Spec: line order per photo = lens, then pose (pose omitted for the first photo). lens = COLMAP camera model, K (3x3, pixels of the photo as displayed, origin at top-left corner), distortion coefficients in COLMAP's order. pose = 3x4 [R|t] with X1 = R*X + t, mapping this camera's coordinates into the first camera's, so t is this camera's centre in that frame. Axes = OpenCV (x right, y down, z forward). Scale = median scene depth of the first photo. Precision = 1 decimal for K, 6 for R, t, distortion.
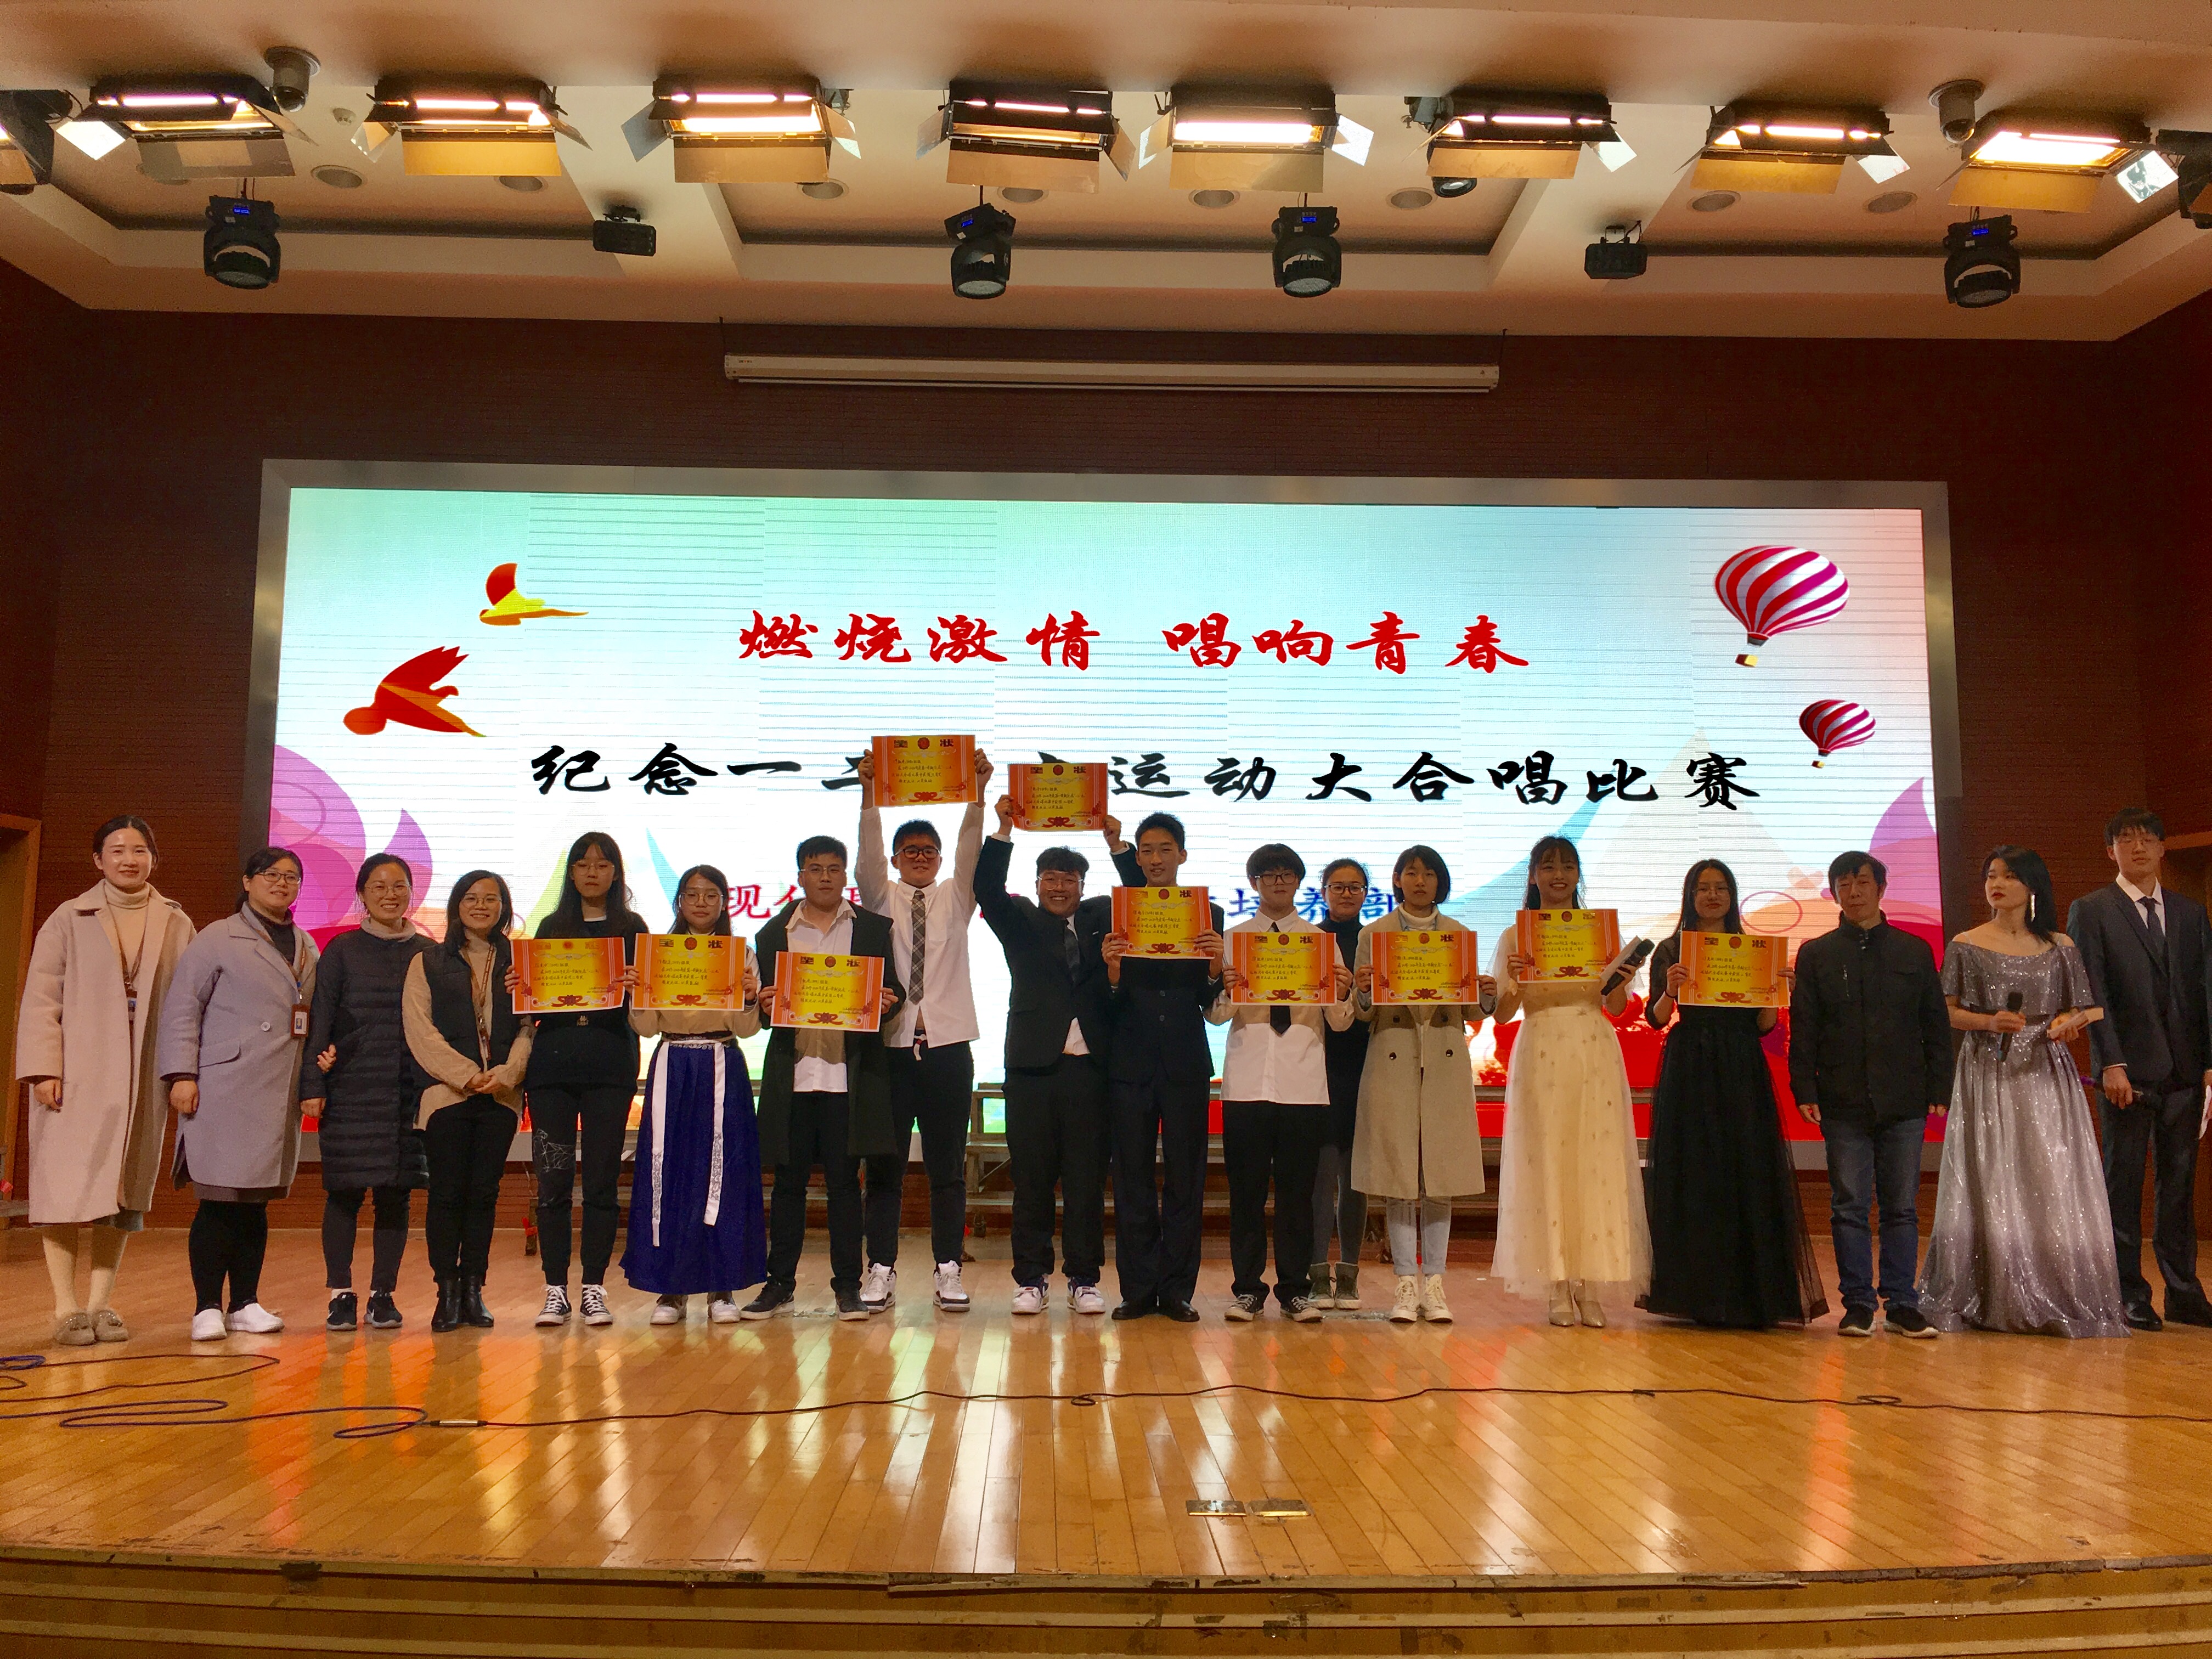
lens RADIAL K [[1891.6, 0, 1106.0], [0, 1891.6, 829.5], [0, 0, 1]] dist [0.041730, -0.006017]
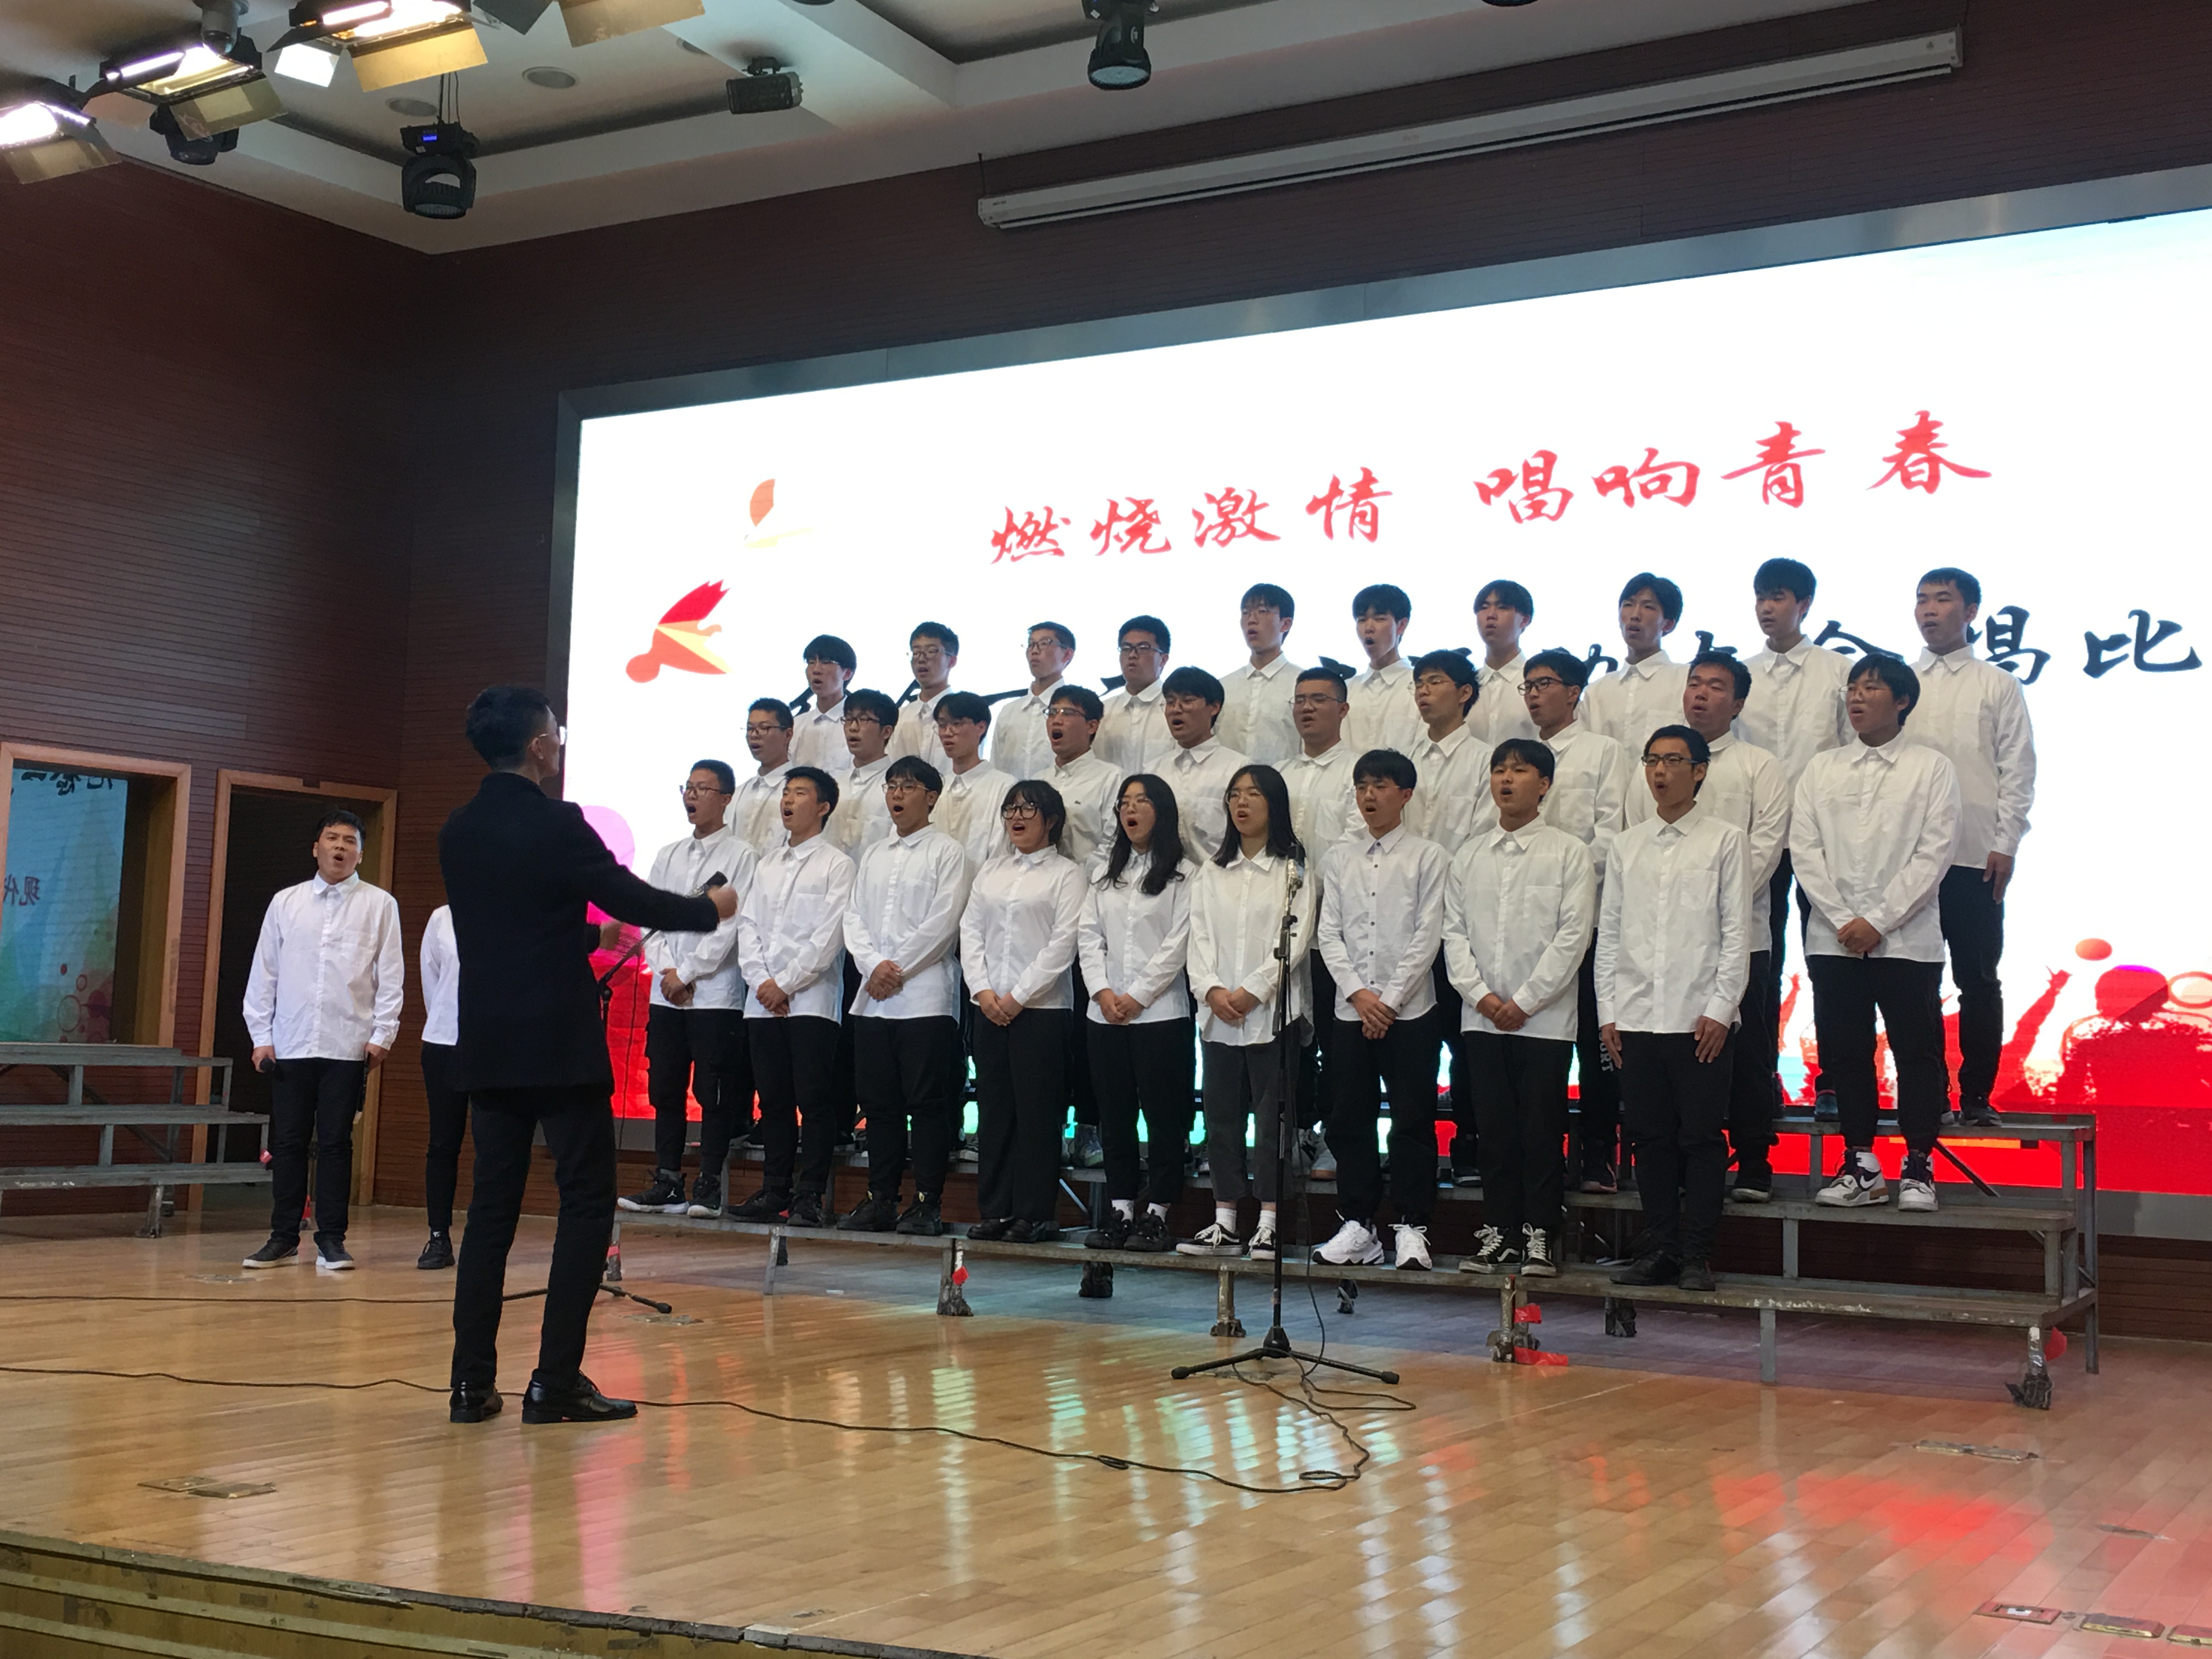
lens RADIAL K [[2572.6, 0, 1106.0], [0, 2572.6, 829.5], [0, 0, 1]] dist [0.025945, 0.029953]
pose [[0.849729, -0.027085, -0.526523, 0.436407], [0.037186, 0.999271, 0.008608, 0.017222], [0.525907, -0.026893, 0.850117, 0.066387]]
